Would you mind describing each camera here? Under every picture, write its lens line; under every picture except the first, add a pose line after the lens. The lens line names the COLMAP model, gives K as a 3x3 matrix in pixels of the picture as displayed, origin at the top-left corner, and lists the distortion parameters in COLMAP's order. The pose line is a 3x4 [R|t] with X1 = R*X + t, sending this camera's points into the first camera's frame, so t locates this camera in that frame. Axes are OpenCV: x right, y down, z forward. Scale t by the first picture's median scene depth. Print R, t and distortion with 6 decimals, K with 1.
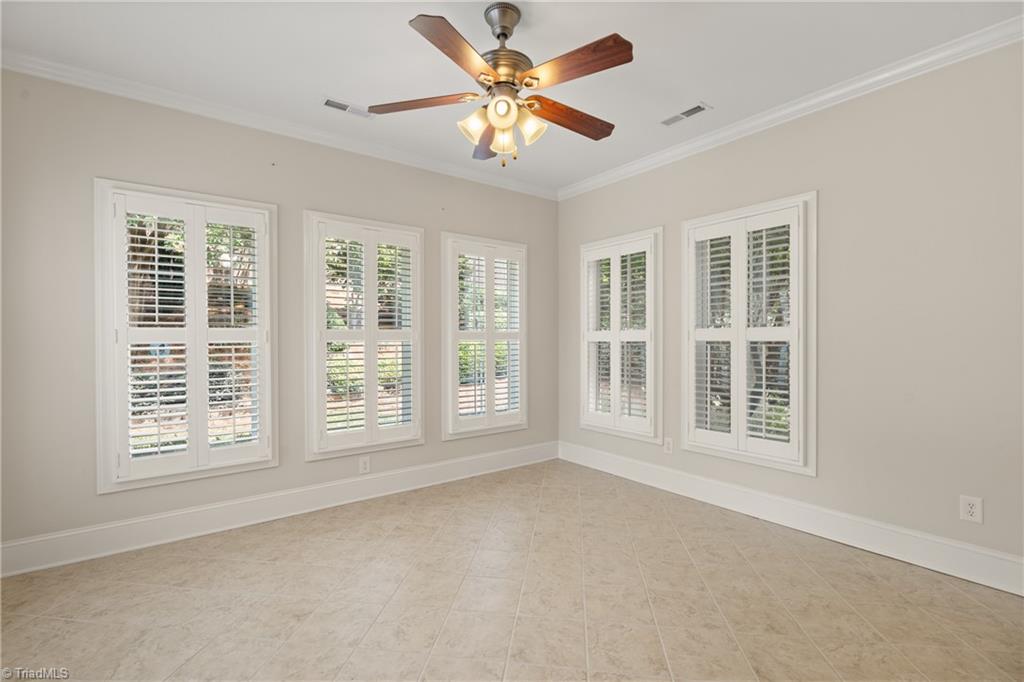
lens RADIAL K [[451.1, 0, 510.1], [0, 451.1, 339.2], [0, 0, 1]] dist [0.001037, -0.000303]
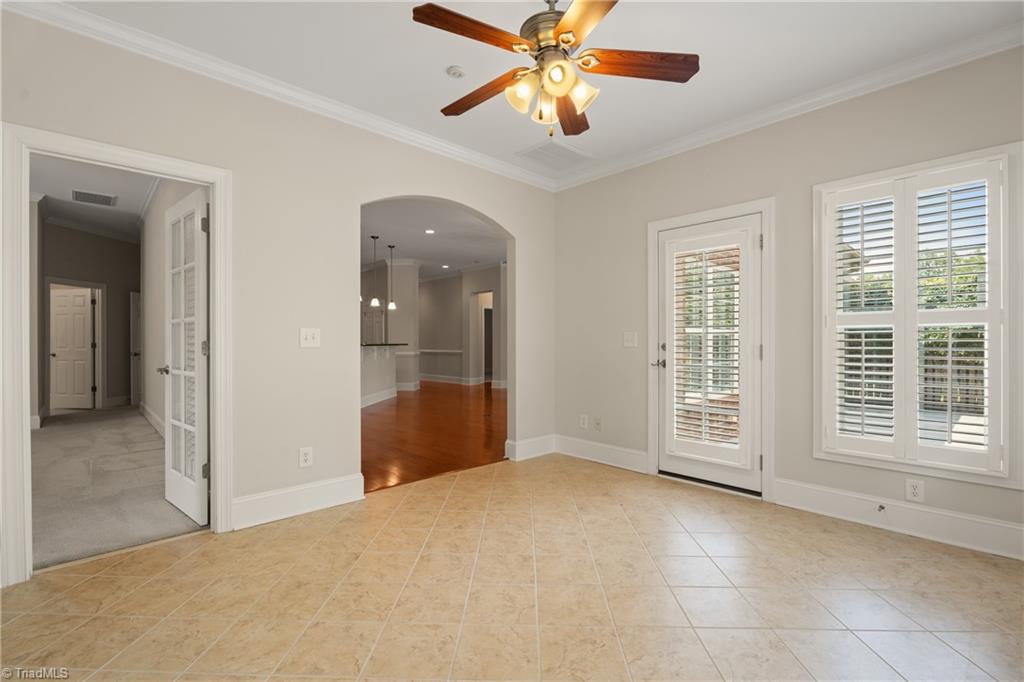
lens RADIAL K [[451.1, 0, 510.1], [0, 451.1, 339.2], [0, 0, 1]] dist [0.001037, -0.000303]
pose [[-0.994752, 0.002712, -0.102275, 0.170519], [0.003218, 0.999983, -0.004791, 0.049892], [0.102260, -0.005095, -0.994745, 1.947098]]
